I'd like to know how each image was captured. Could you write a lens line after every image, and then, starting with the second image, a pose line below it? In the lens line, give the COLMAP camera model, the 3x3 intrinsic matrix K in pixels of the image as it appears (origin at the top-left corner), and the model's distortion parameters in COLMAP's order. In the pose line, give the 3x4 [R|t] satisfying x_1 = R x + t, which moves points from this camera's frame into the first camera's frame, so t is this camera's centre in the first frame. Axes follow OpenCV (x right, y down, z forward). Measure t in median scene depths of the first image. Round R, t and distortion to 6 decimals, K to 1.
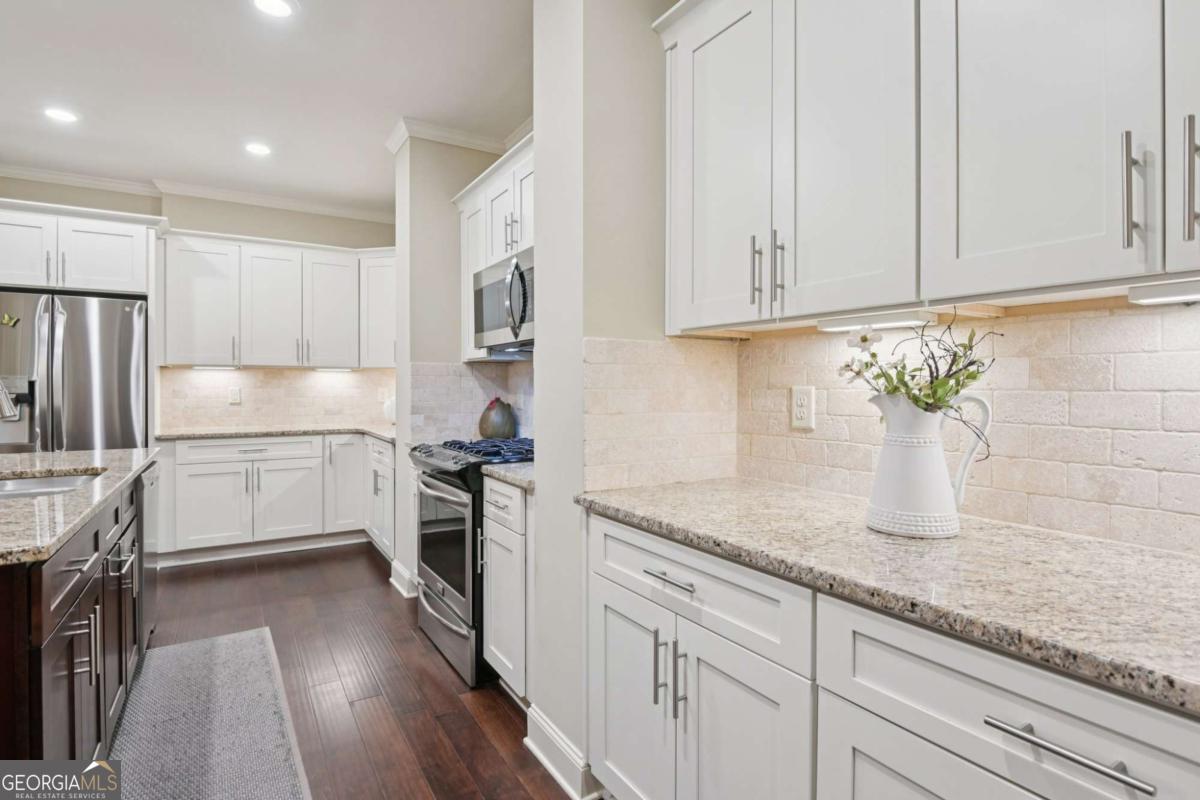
lens RADIAL K [[598.7, 0, 604.2], [0, 598.7, 395.8], [0, 0, 1]] dist [-0.017905, -0.001003]
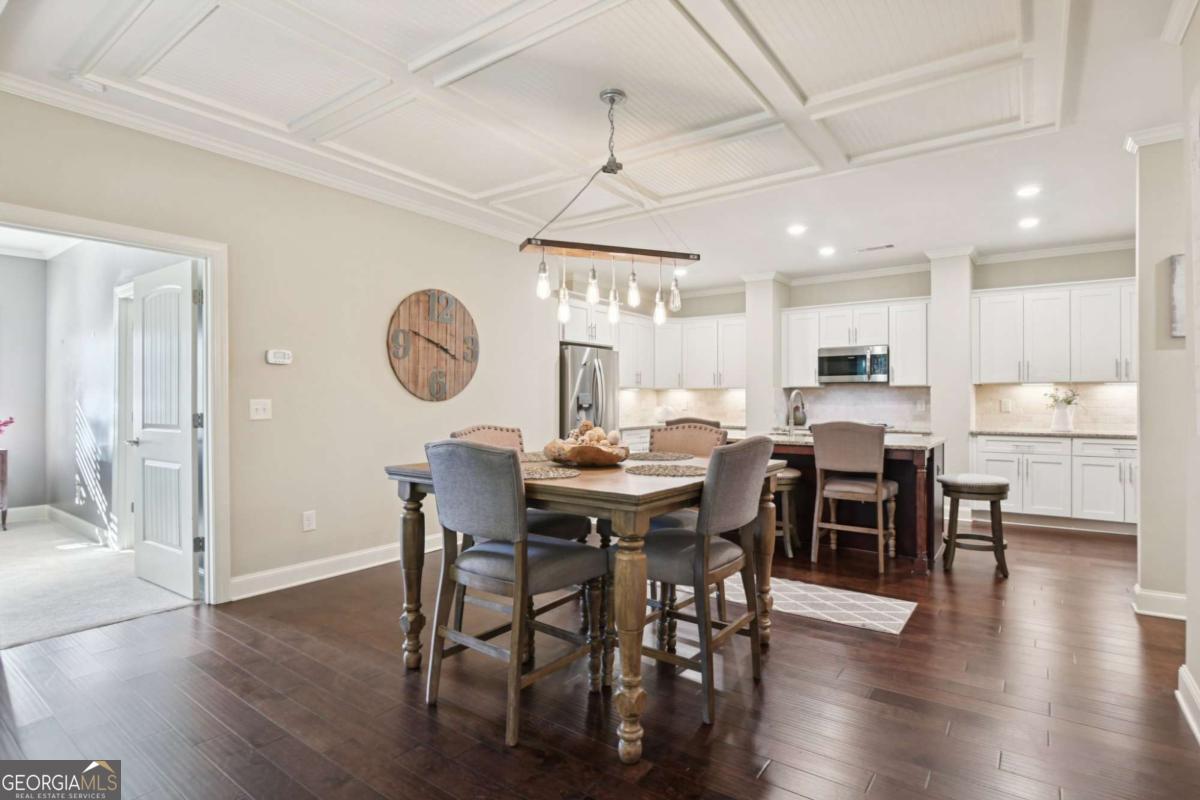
lens RADIAL K [[598.7, 0, 606.3], [0, 598.7, 399.1], [0, 0, 1]] dist [-0.017905, -0.001003]
pose [[0.924807, -0.000823, 0.380435, -2.818445], [0.007376, 0.999848, -0.015768, 0.017044], [-0.380364, 0.017389, 0.924673, -1.179701]]
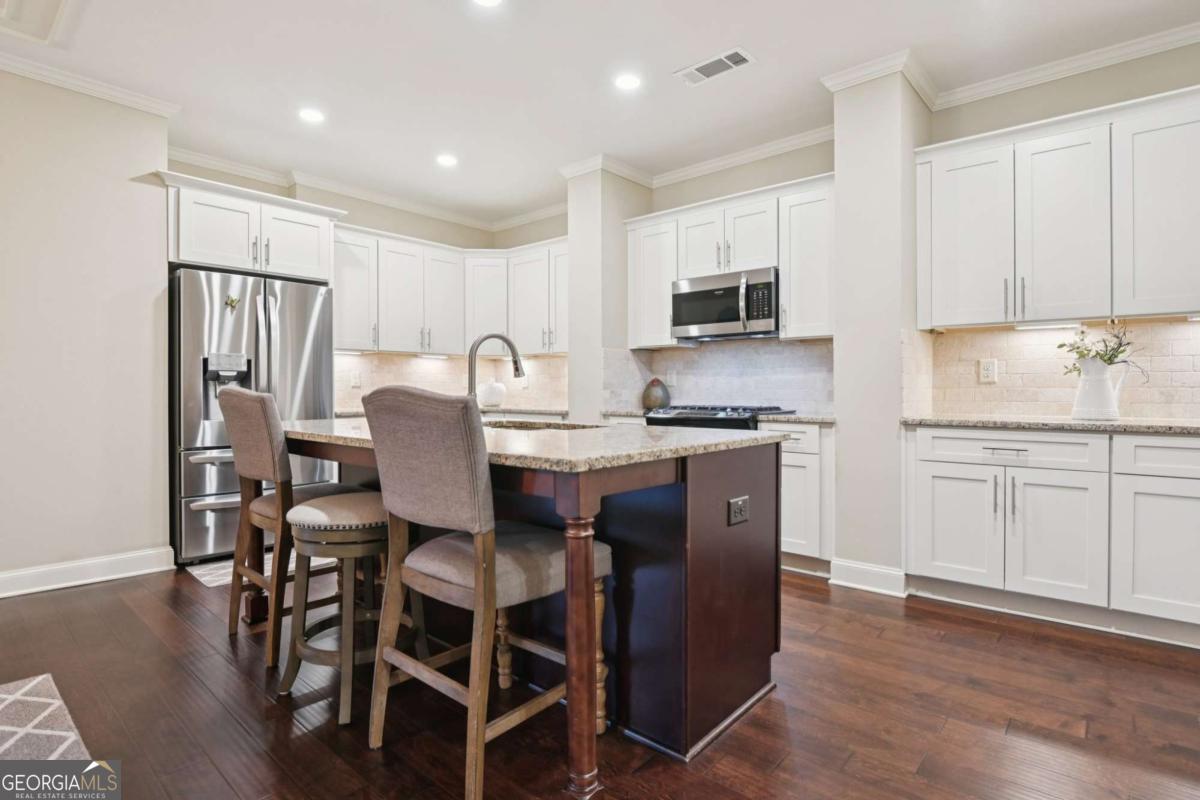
lens RADIAL K [[598.7, 0, 604.0], [0, 598.7, 393.9], [0, 0, 1]] dist [-0.017905, -0.001003]
pose [[0.954795, -0.004771, 0.297227, -1.191429], [0.007418, 0.999942, -0.007778, 0.085703], [-0.297173, 0.009631, 0.954775, -0.344638]]
